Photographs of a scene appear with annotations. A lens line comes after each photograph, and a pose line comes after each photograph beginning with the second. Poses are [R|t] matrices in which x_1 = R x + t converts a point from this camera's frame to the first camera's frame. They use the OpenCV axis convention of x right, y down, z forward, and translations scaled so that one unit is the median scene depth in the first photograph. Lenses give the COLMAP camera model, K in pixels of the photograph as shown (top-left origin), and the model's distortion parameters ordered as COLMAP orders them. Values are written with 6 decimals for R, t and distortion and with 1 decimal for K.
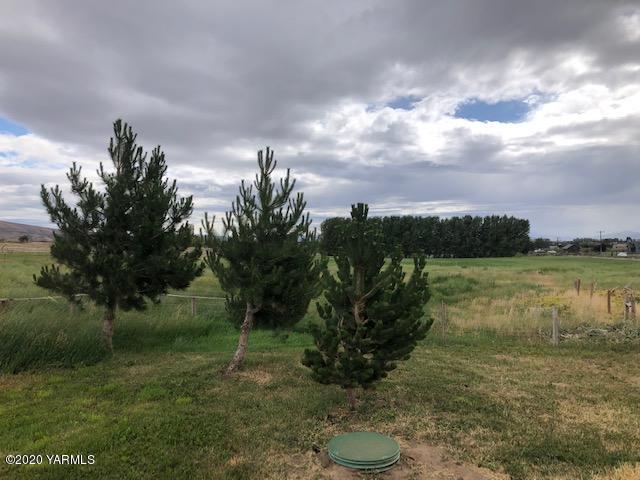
lens RADIAL K [[524.5, 0, 320.0], [0, 524.5, 240.0], [0, 0, 1]] dist [-0.011561, -0.006499]
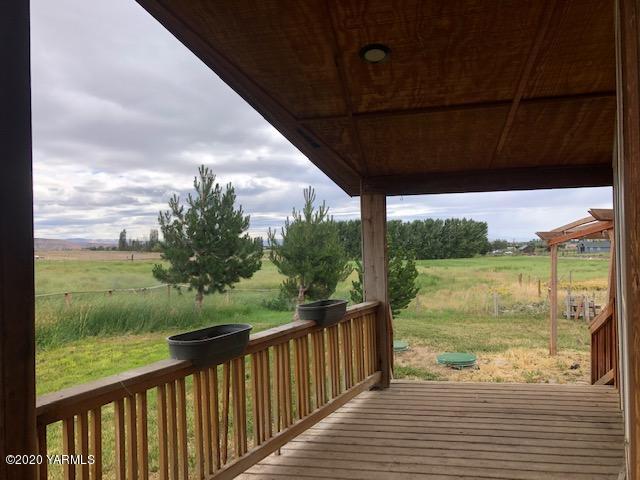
lens RADIAL K [[529.0, 0, 302.8], [0, 529.0, 242.2], [0, 0, 1]] dist [-0.011144, -0.006738]
pose [[0.999061, -0.012896, 0.041356, -0.062217], [0.013040, 0.999910, -0.003205, -0.001252], [-0.041311, 0.003741, 0.999139, -0.194715]]
